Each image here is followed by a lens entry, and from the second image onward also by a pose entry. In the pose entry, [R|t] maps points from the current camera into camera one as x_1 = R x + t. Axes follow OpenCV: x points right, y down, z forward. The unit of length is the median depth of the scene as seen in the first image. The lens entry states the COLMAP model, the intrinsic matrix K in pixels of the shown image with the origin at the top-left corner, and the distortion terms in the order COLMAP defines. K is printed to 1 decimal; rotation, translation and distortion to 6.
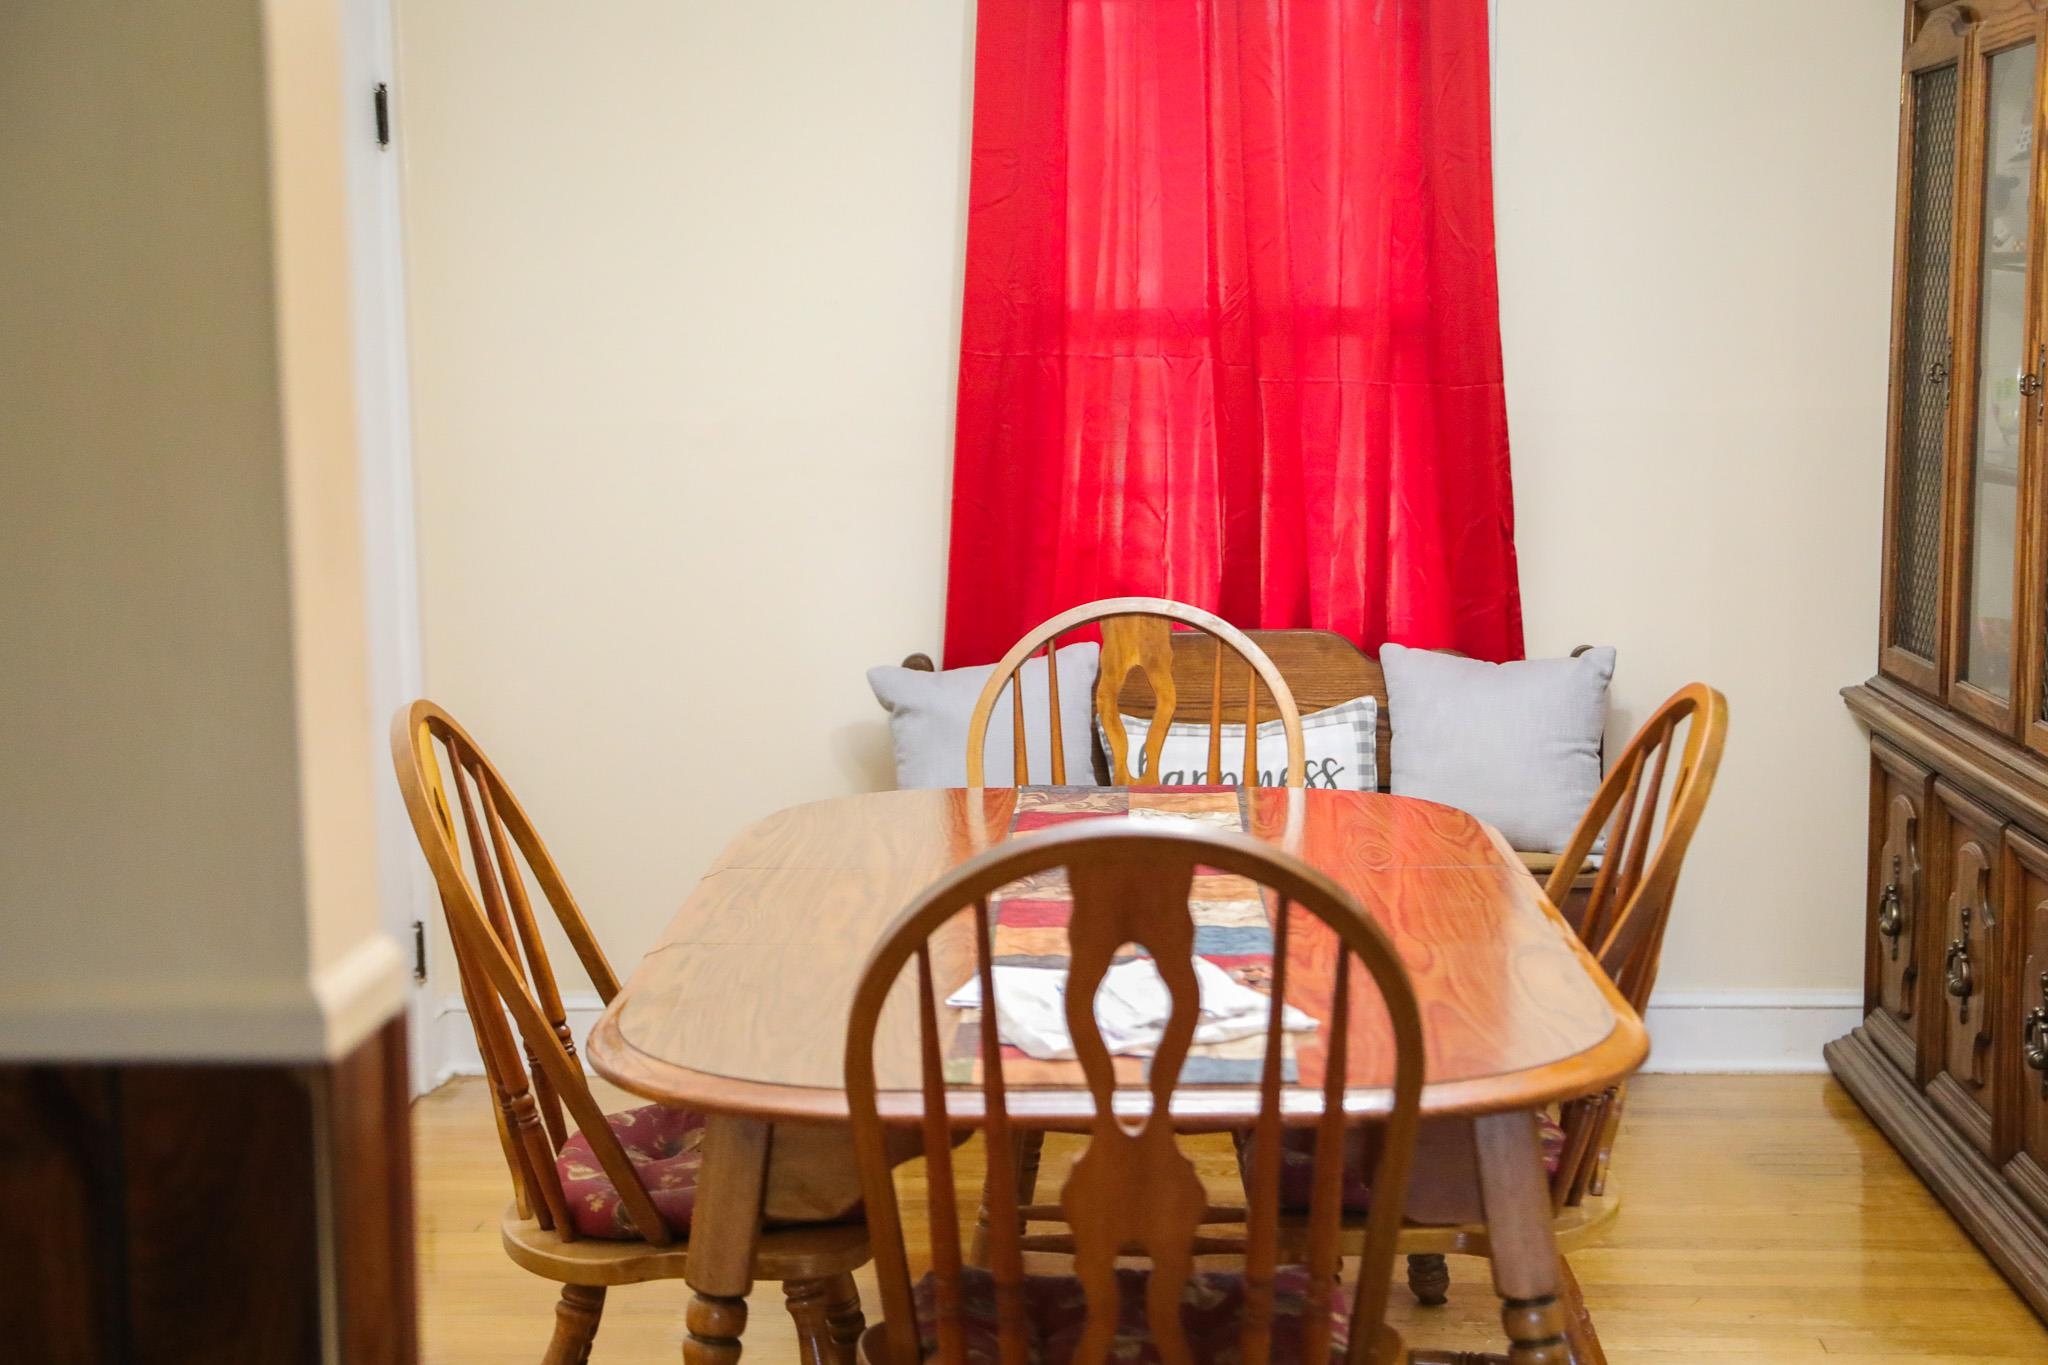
lens RADIAL K [[2734.1, 0, 1024.0], [0, 2734.1, 707.9], [0, 0, 1]] dist [-0.013551, 0.041065]
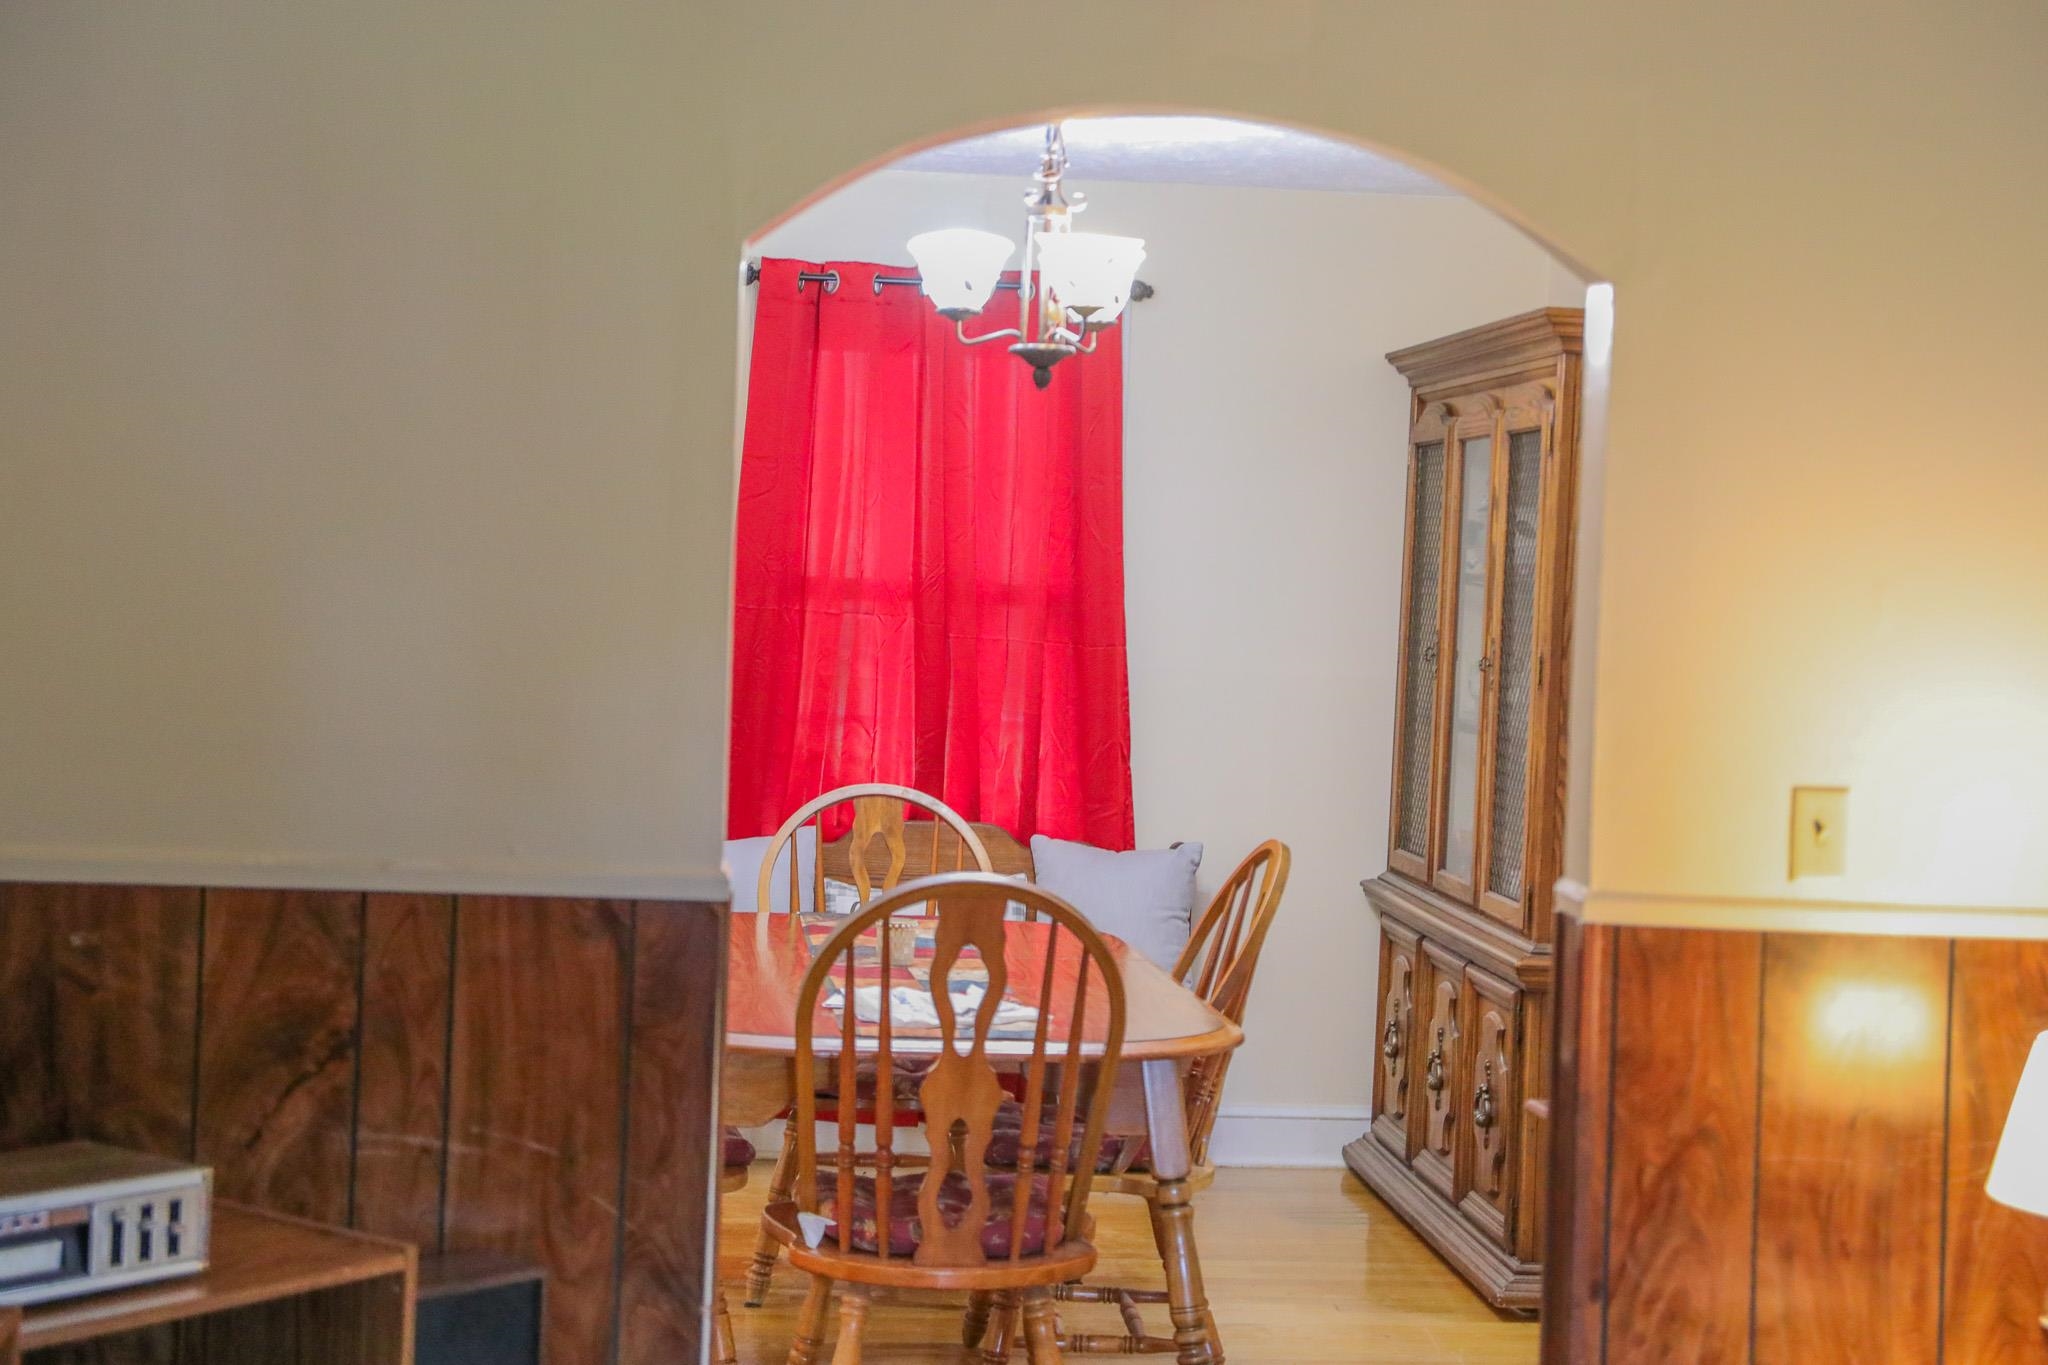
lens RADIAL K [[3186.7, 0, 1024.0], [0, 3186.7, 682.5], [0, 0, 1]] dist [-0.302579, -0.006033]
pose [[0.982794, 0.047059, 0.178611, -0.165220], [-0.027899, 0.993726, -0.108308, 0.075873], [-0.182587, 0.101462, 0.977940, -0.568046]]
